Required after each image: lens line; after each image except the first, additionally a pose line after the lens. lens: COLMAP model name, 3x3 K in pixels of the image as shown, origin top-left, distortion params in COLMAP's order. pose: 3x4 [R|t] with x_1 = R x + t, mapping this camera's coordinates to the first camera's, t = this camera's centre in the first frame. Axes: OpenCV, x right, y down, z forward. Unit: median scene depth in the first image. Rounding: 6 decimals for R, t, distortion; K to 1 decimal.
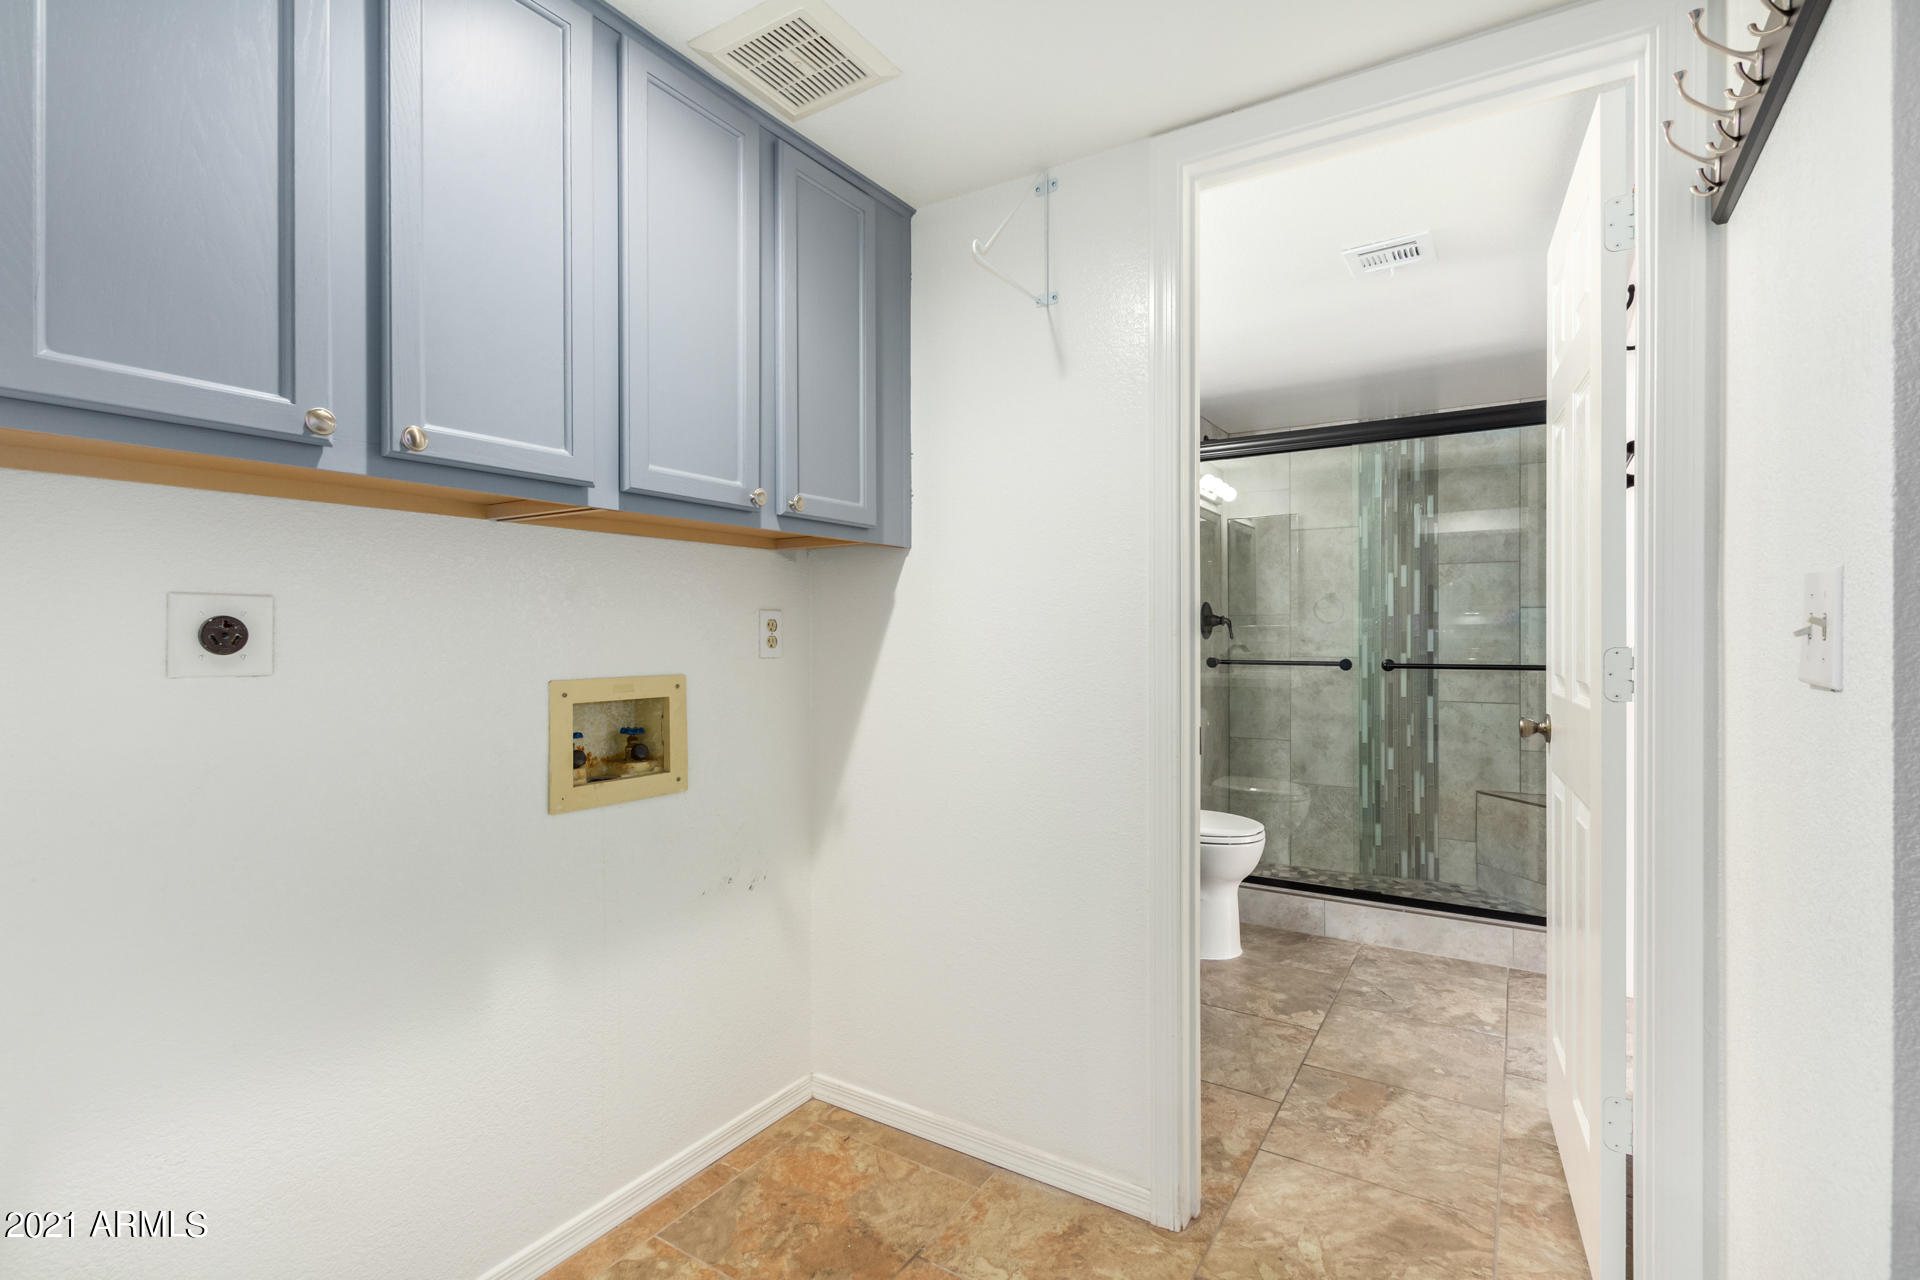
lens RADIAL K [[876.8, 0, 957.4], [0, 876.8, 632.6], [0, 0, 1]] dist [-0.000252, -0.002270]
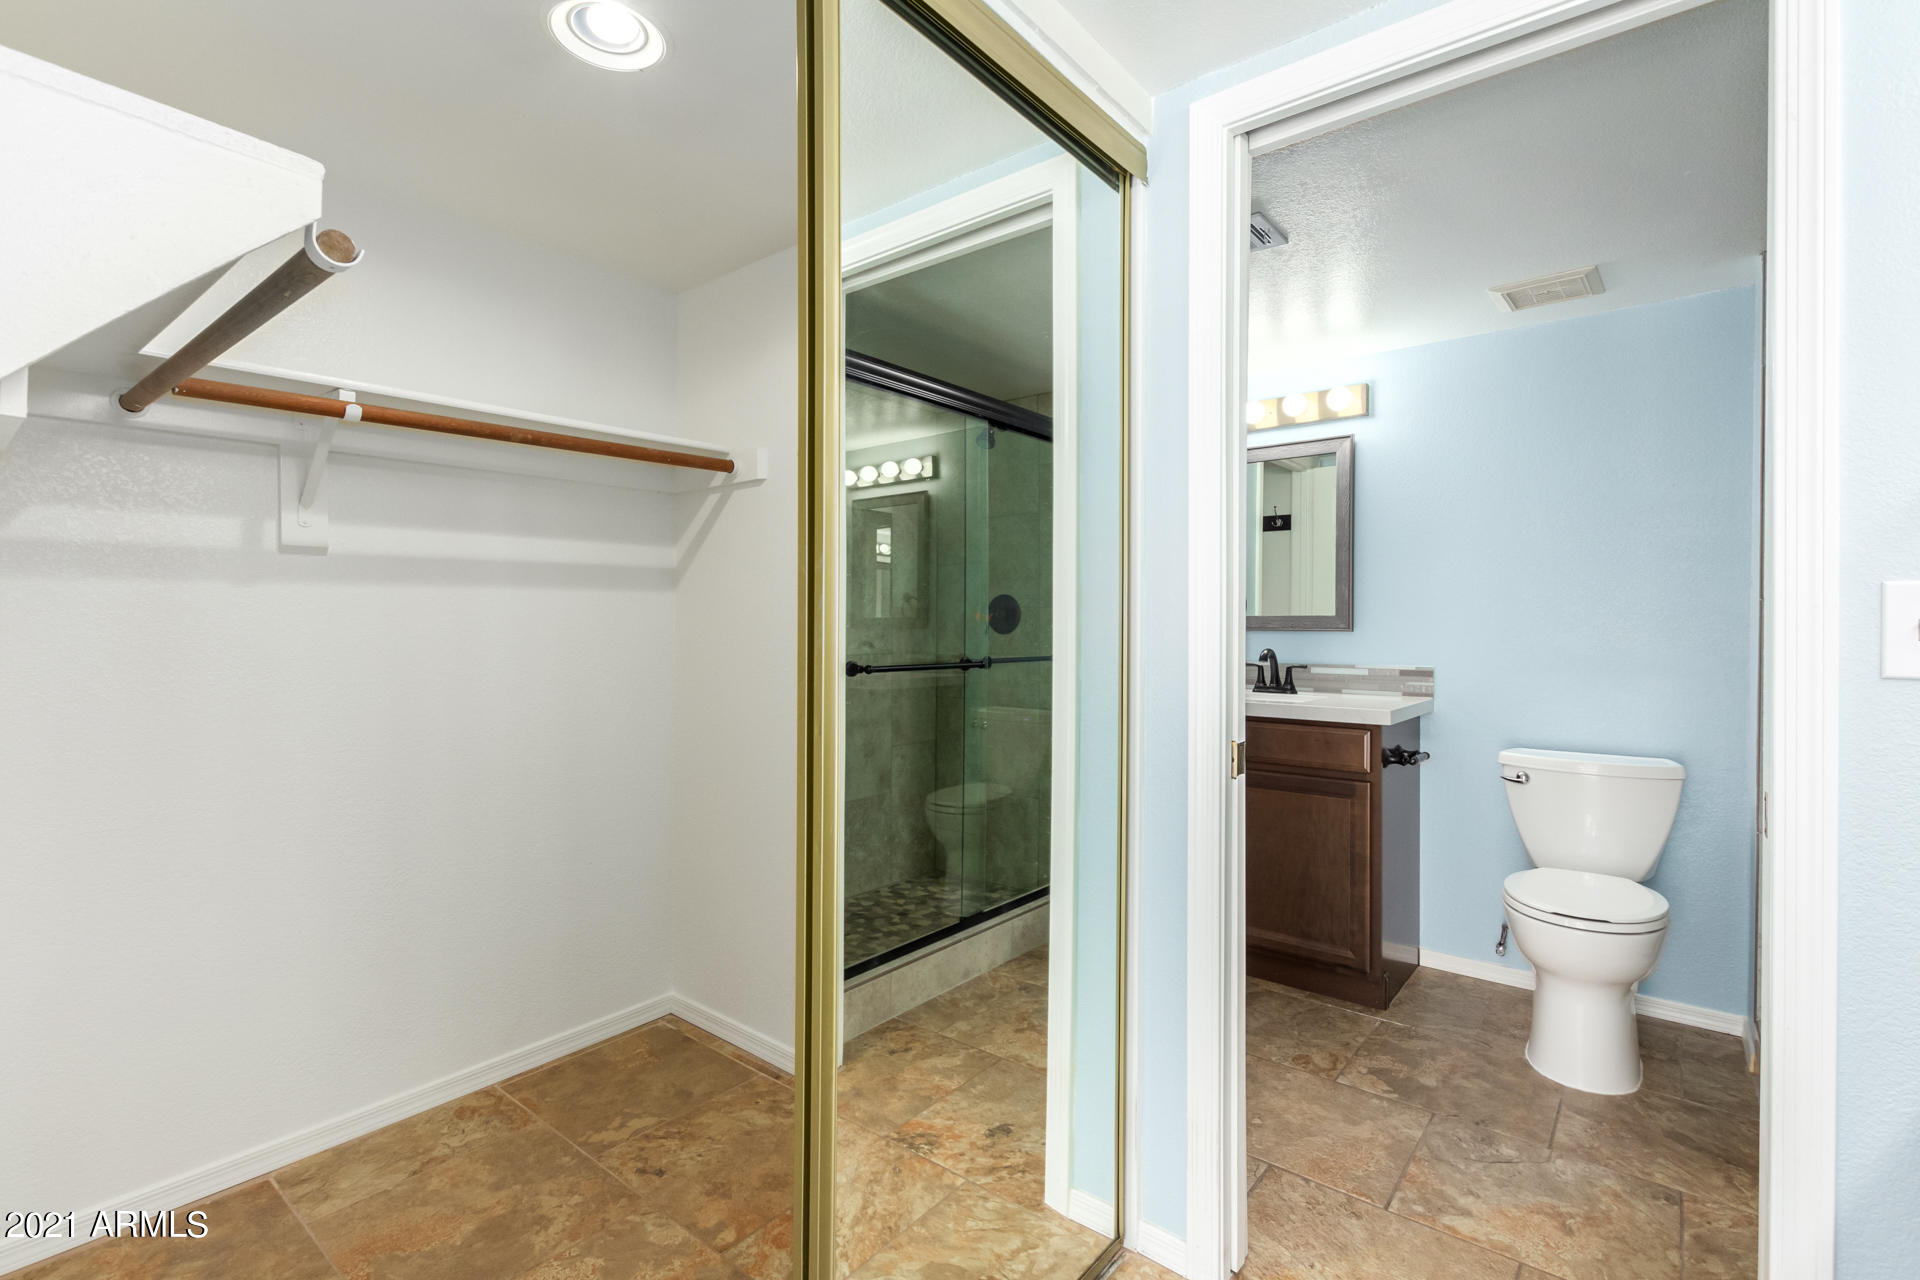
lens RADIAL K [[876.8, 0, 960.2], [0, 876.8, 631.1], [0, 0, 1]] dist [-0.000252, -0.002270]
pose [[-0.112848, 0.005176, -0.993599, 1.209409], [-0.008328, 0.999946, 0.006155, -0.002438], [0.993577, 0.008969, -0.112799, 0.653895]]
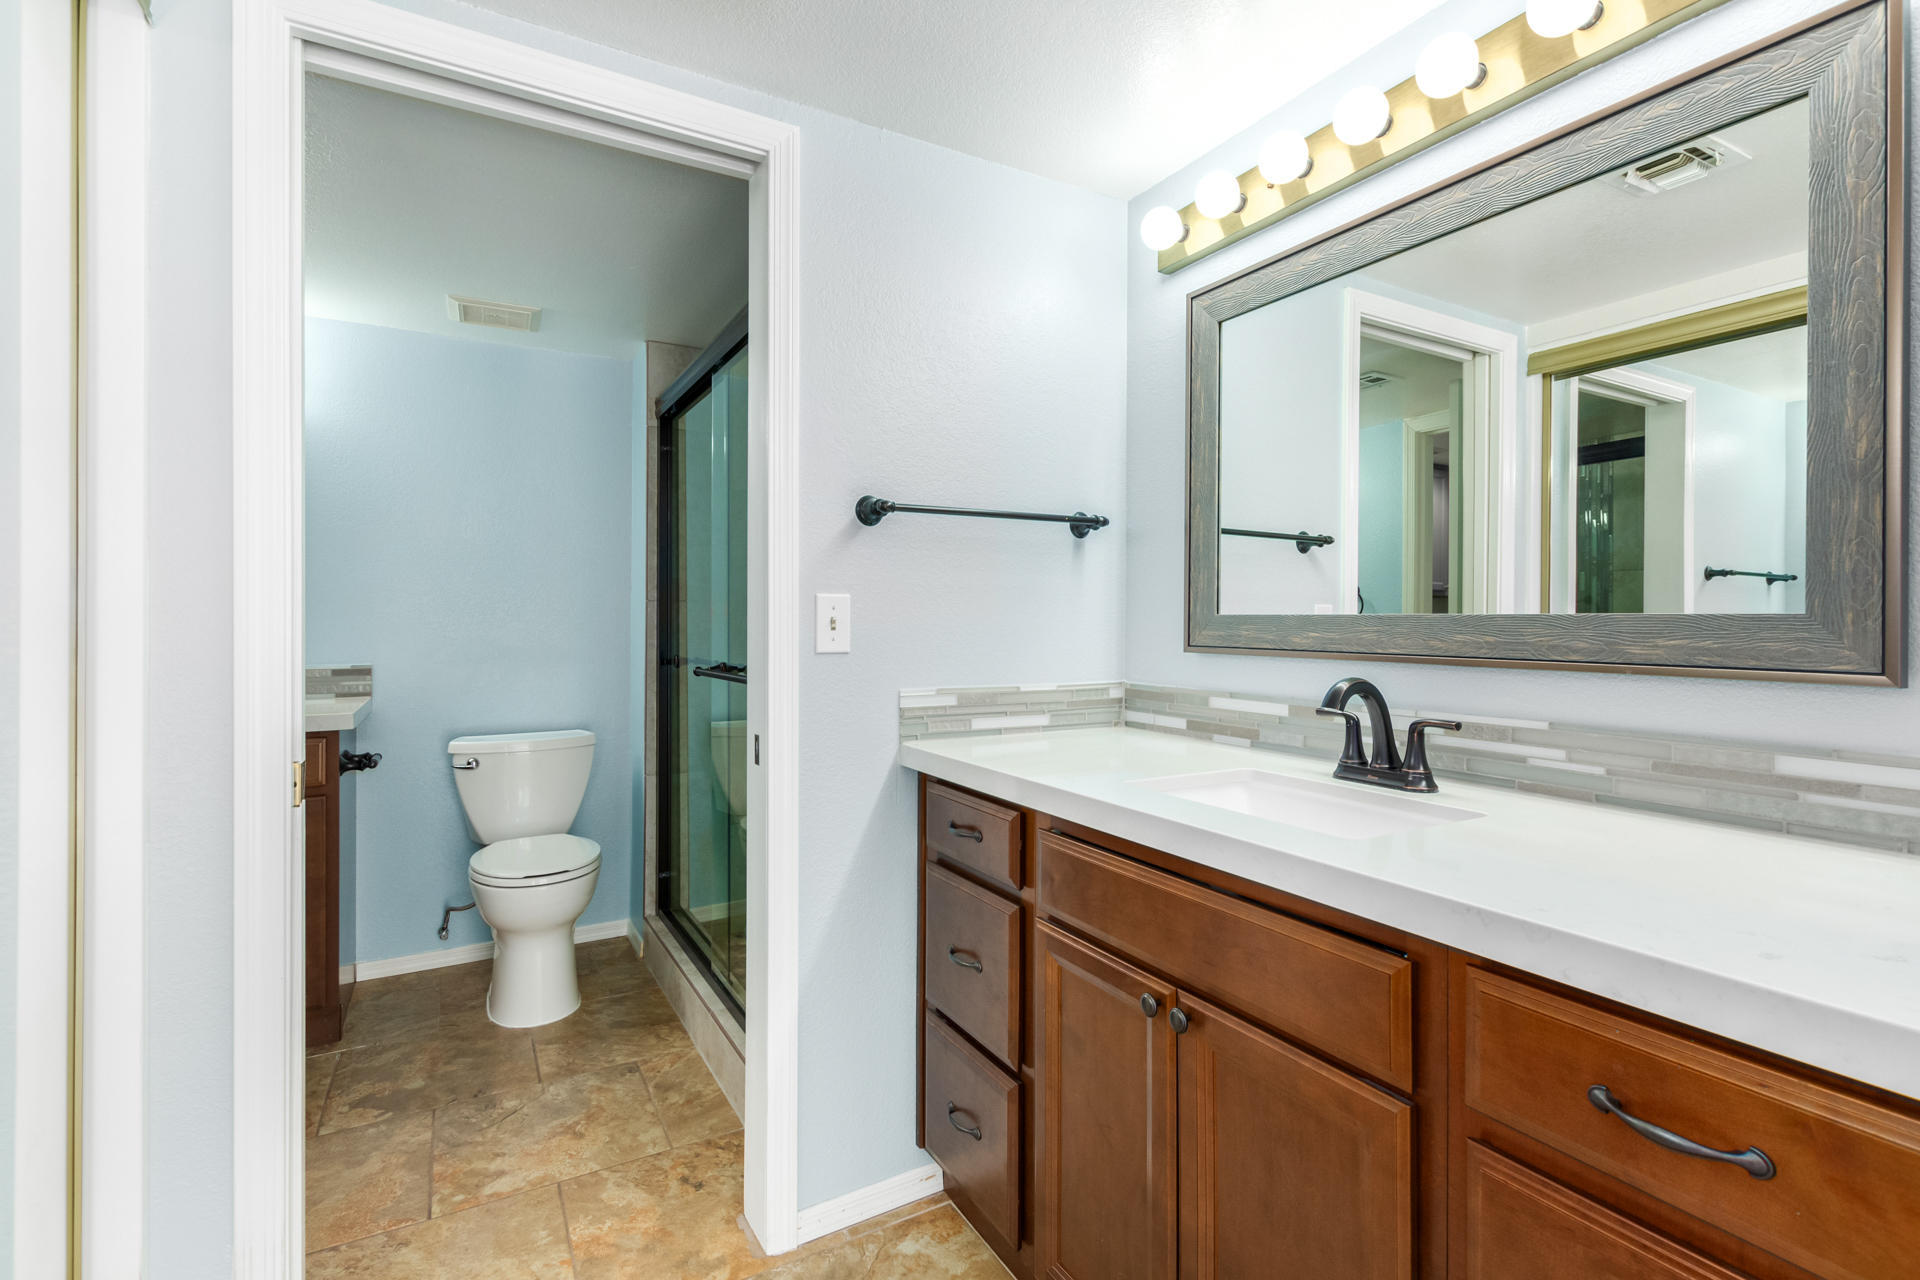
lens RADIAL K [[876.8, 0, 965.4], [0, 876.8, 630.4], [0, 0, 1]] dist [-0.000252, -0.002270]
pose [[0.890621, 0.003519, -0.454732, 1.166003], [-0.000357, 0.999975, 0.007038, -0.004026], [0.454746, -0.006106, 0.890600, 0.517043]]
